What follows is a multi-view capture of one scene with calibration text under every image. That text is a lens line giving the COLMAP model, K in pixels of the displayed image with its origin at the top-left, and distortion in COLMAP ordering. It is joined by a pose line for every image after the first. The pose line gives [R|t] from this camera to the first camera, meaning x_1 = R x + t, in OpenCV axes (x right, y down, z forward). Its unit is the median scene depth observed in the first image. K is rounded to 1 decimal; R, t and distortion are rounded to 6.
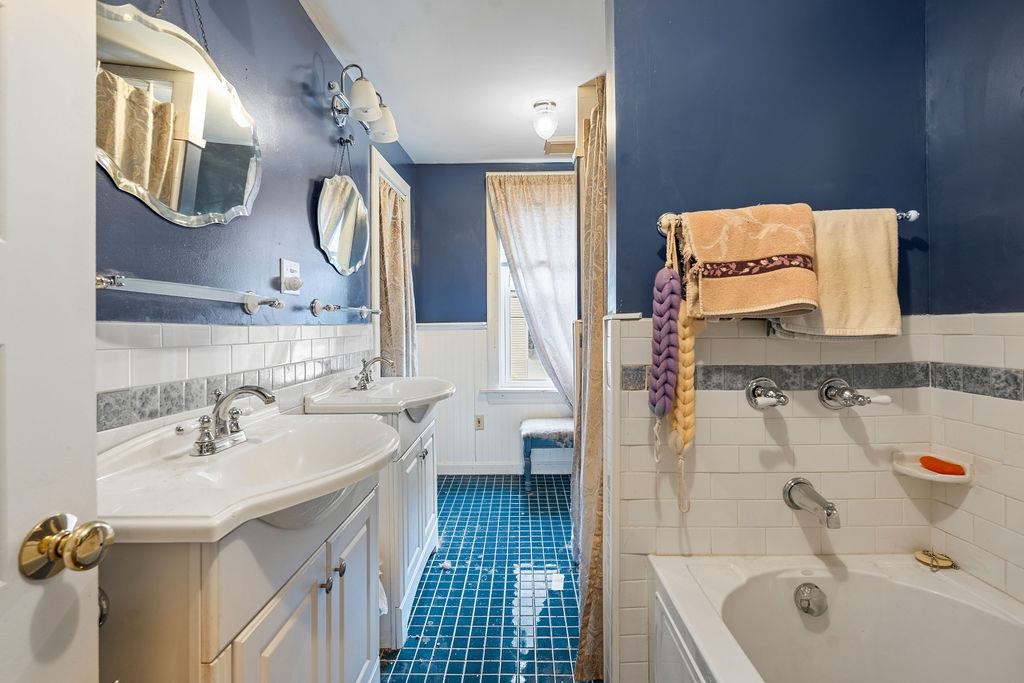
lens RADIAL K [[447.3, 0, 512.6], [0, 447.3, 337.9], [0, 0, 1]] dist [-0.003687, 0.000098]
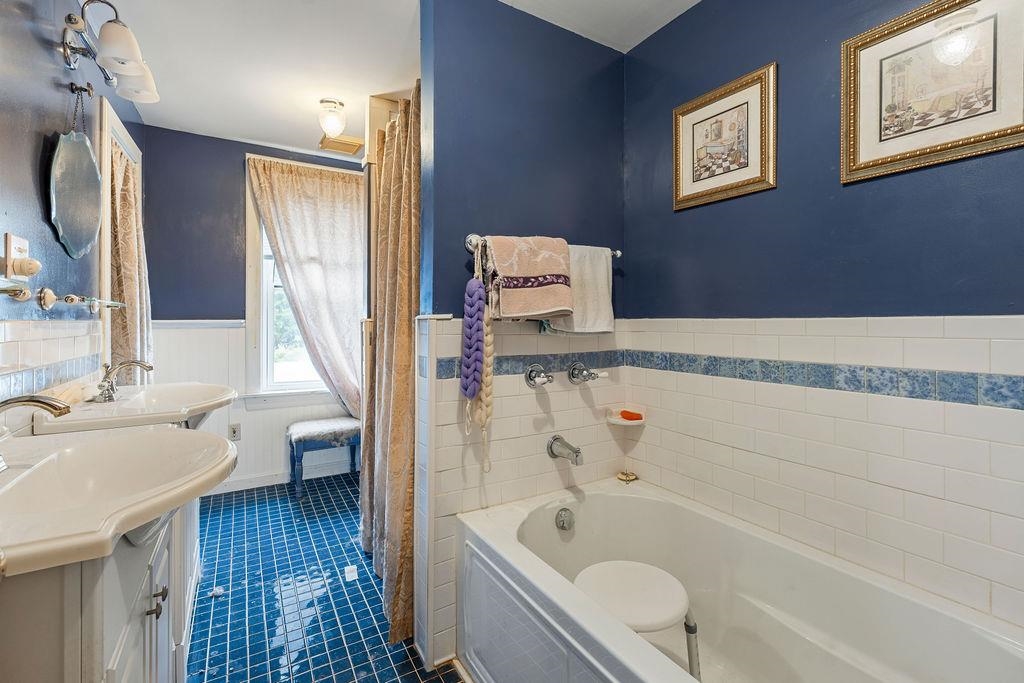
lens RADIAL K [[446.8, 0, 504.5], [0, 446.8, 344.1], [0, 0, 1]] dist [-0.003521, -0.000074]
pose [[0.854430, -0.015514, 0.519334, -0.210686], [0.007577, 0.999820, 0.017402, 0.005093], [-0.519511, -0.010934, 0.854394, -0.097849]]
